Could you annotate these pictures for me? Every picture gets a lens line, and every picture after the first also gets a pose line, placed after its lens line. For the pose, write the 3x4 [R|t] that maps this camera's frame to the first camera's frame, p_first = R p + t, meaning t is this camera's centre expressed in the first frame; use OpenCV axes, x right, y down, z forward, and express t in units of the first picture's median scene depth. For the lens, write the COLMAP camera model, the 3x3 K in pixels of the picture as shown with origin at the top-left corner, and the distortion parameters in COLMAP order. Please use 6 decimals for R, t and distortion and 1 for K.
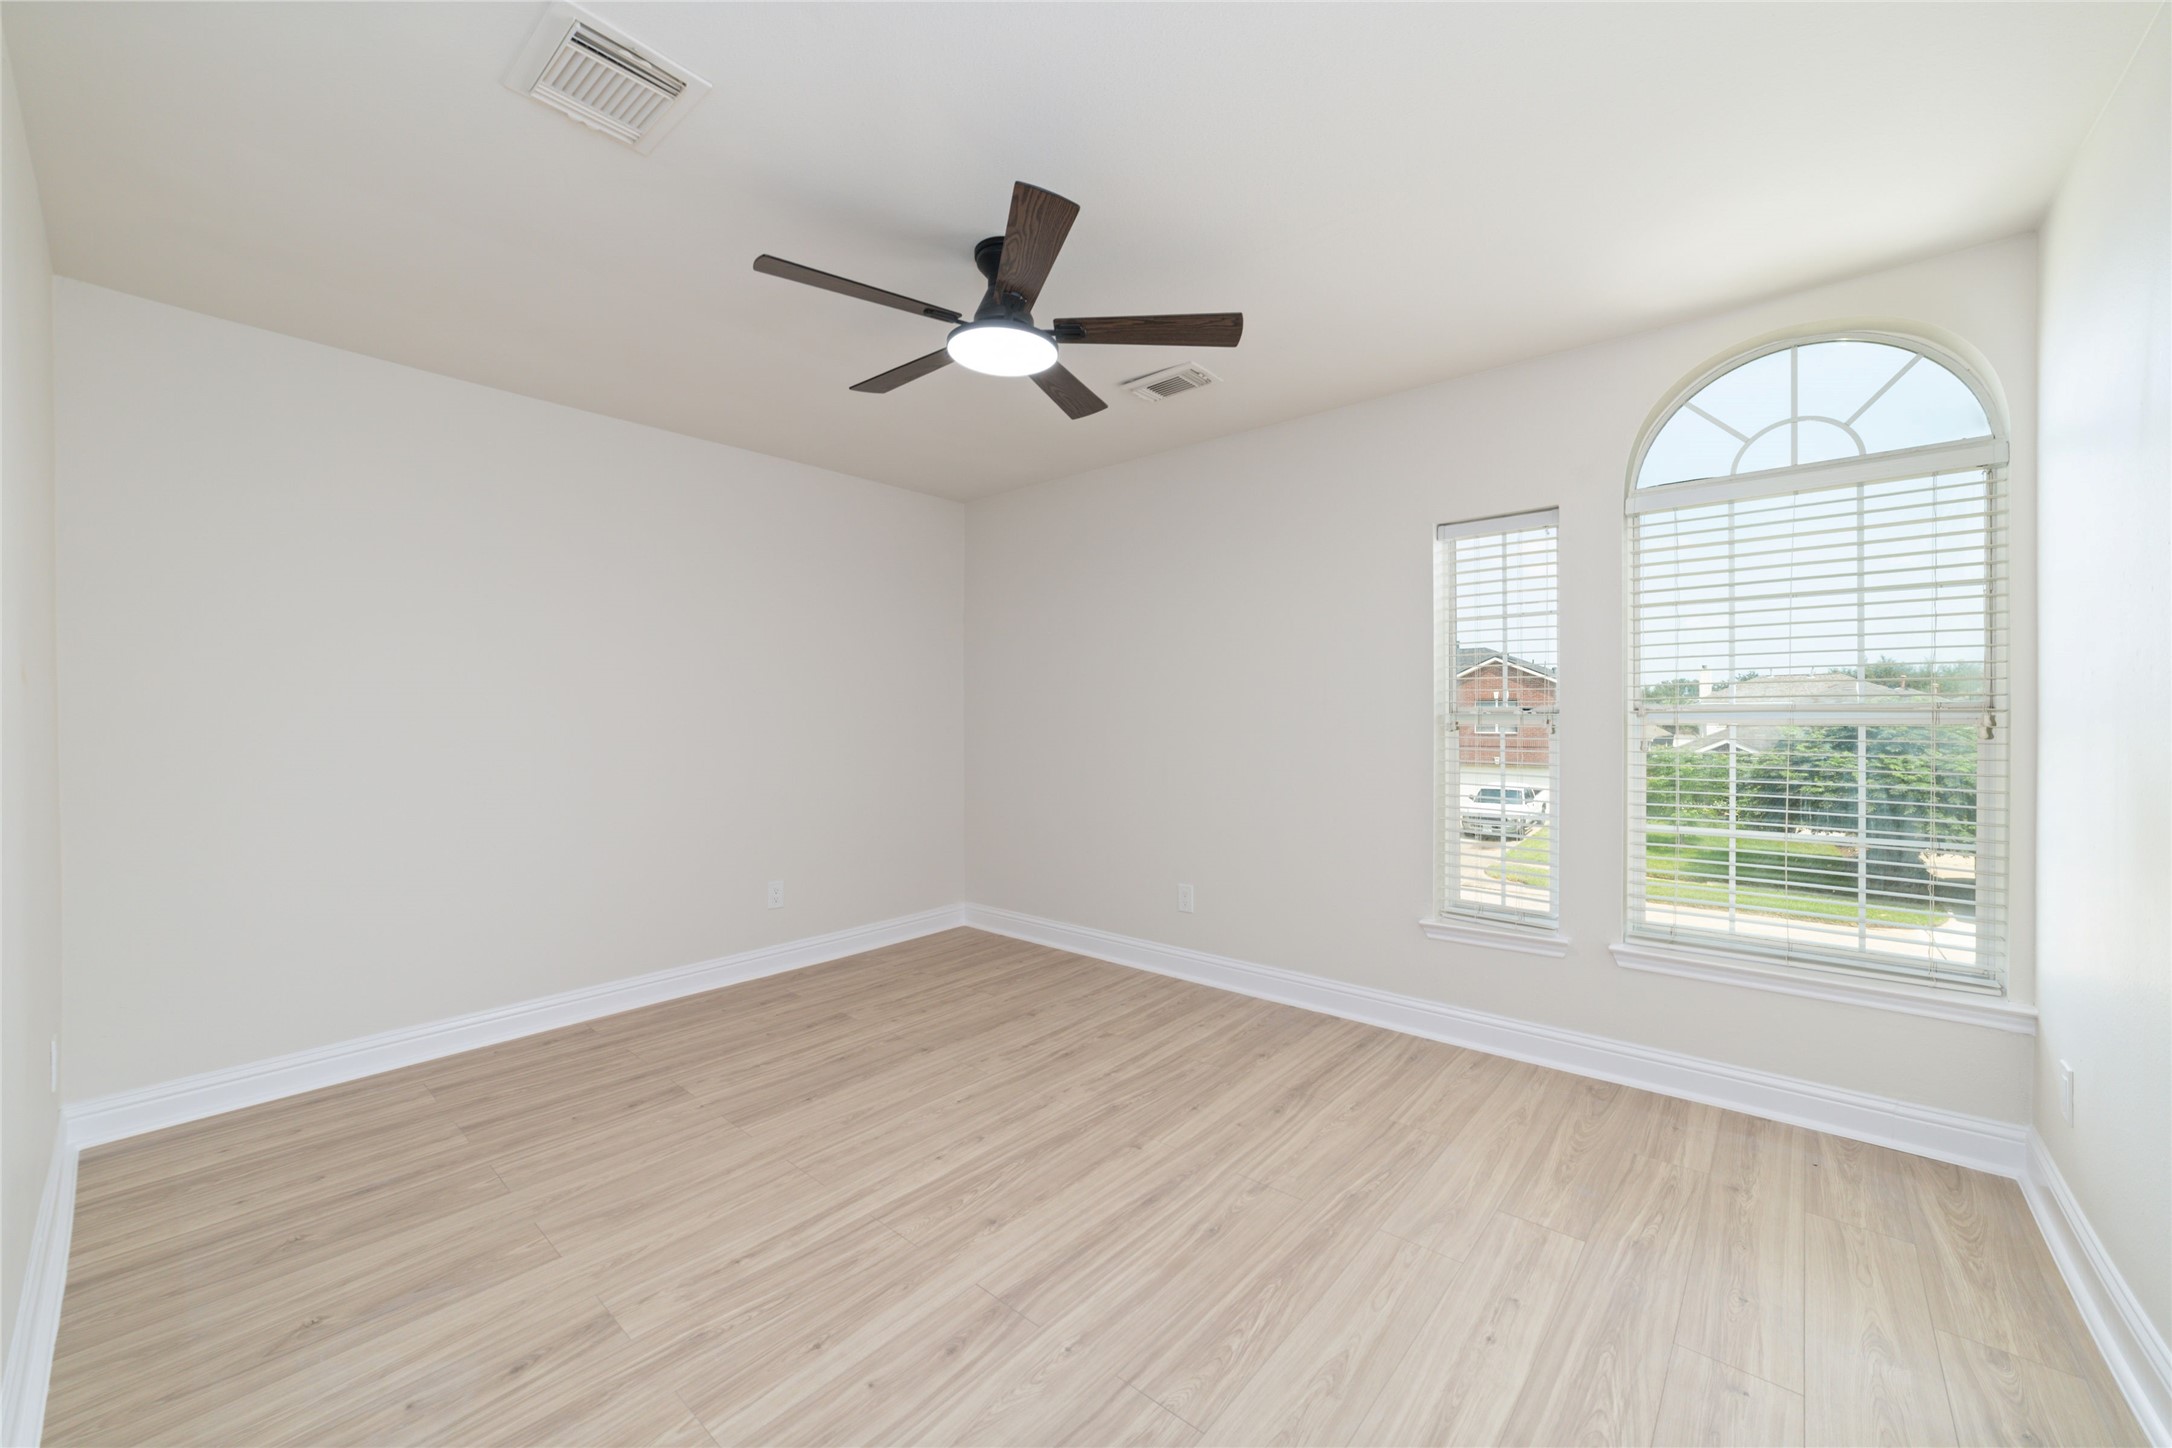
lens RADIAL K [[832.1, 0, 1082.9], [0, 832.1, 721.8], [0, 0, 1]] dist [-0.020550, 0.005885]
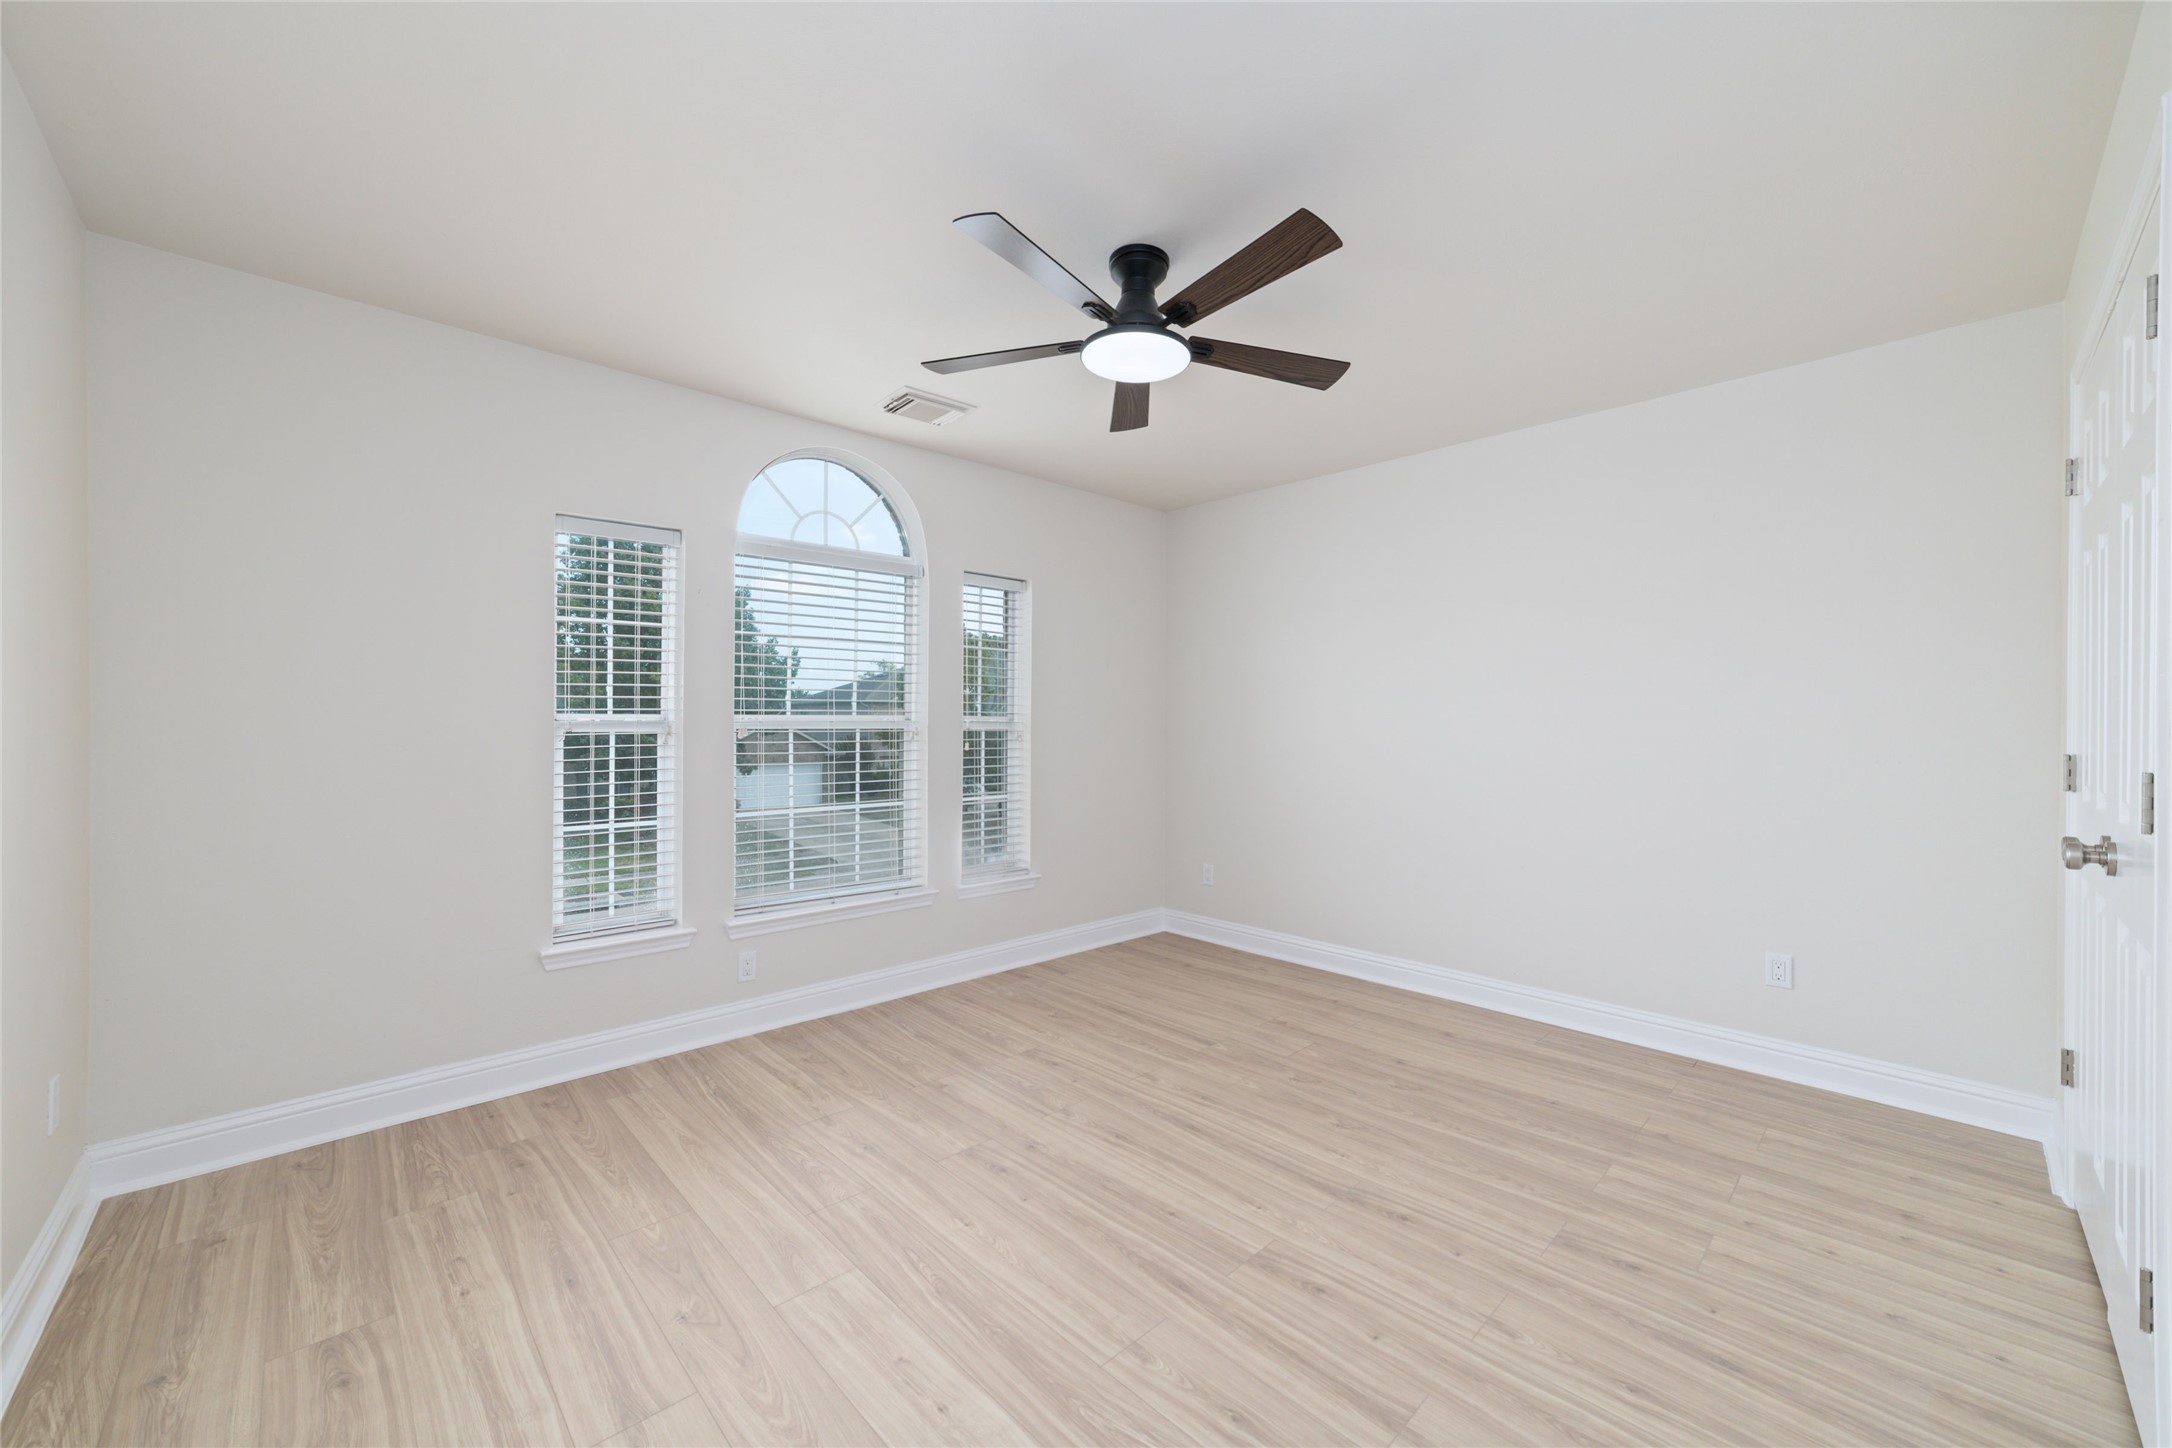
lens RADIAL K [[808.7, 0, 1086.0], [0, 808.7, 724.0], [0, 0, 1]] dist [0.000483, 0.000098]
pose [[0.097968, 0.001202, 0.995189, -0.454016], [-0.000493, 0.999999, -0.001159, -0.007256], [-0.995189, -0.000378, 0.097969, 0.420192]]
